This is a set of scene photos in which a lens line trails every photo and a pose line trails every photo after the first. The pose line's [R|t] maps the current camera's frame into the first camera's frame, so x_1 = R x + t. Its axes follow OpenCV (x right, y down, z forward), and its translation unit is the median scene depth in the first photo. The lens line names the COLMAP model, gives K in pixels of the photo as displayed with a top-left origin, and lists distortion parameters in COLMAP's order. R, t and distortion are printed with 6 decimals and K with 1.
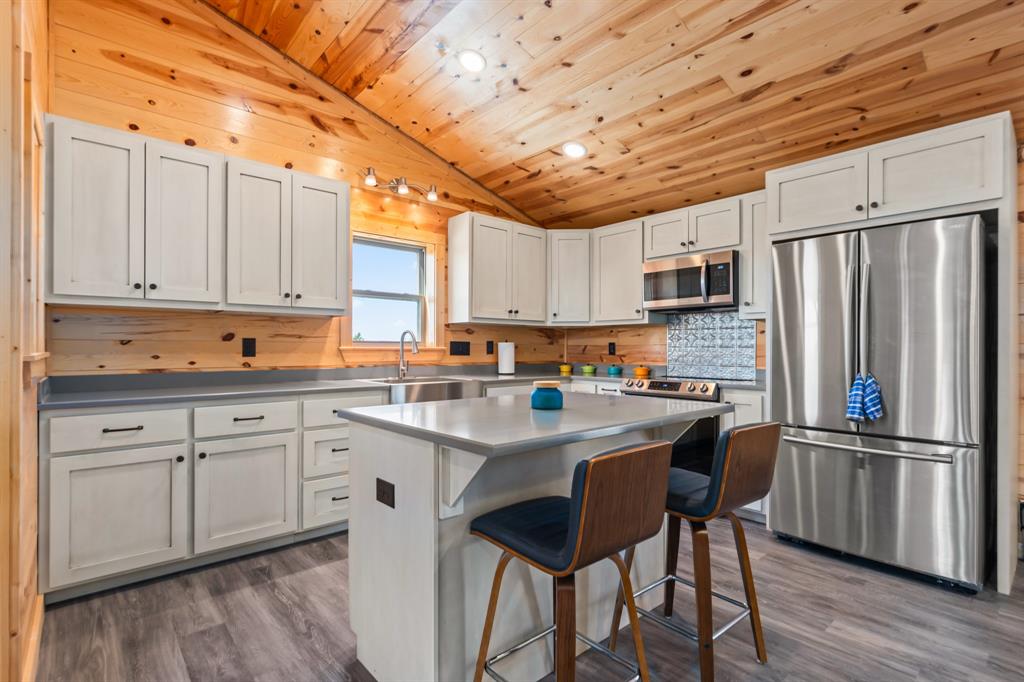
lens RADIAL K [[490.8, 0, 514.7], [0, 490.8, 345.2], [0, 0, 1]] dist [-0.010842, -0.000049]
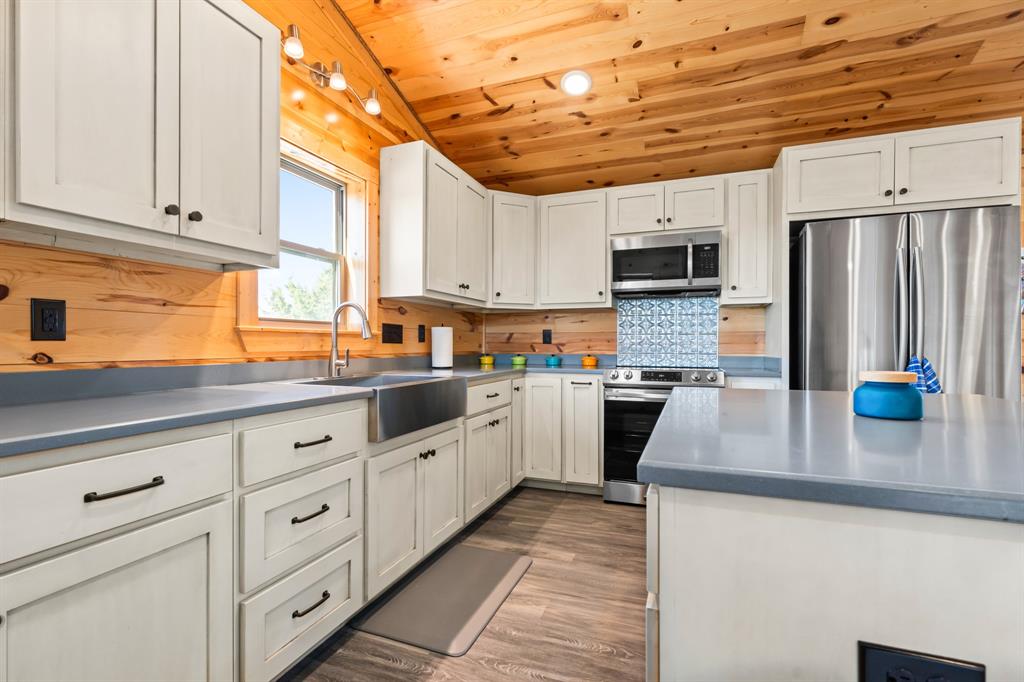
lens RADIAL K [[461.4, 0, 510.1], [0, 461.4, 345.3], [0, 0, 1]] dist [-0.007534, 0.001299]
pose [[0.890628, -0.001458, 0.454729, -0.300444], [-0.003177, 0.999951, 0.009428, 0.019020], [-0.454721, -0.009842, 0.890580, 0.362280]]
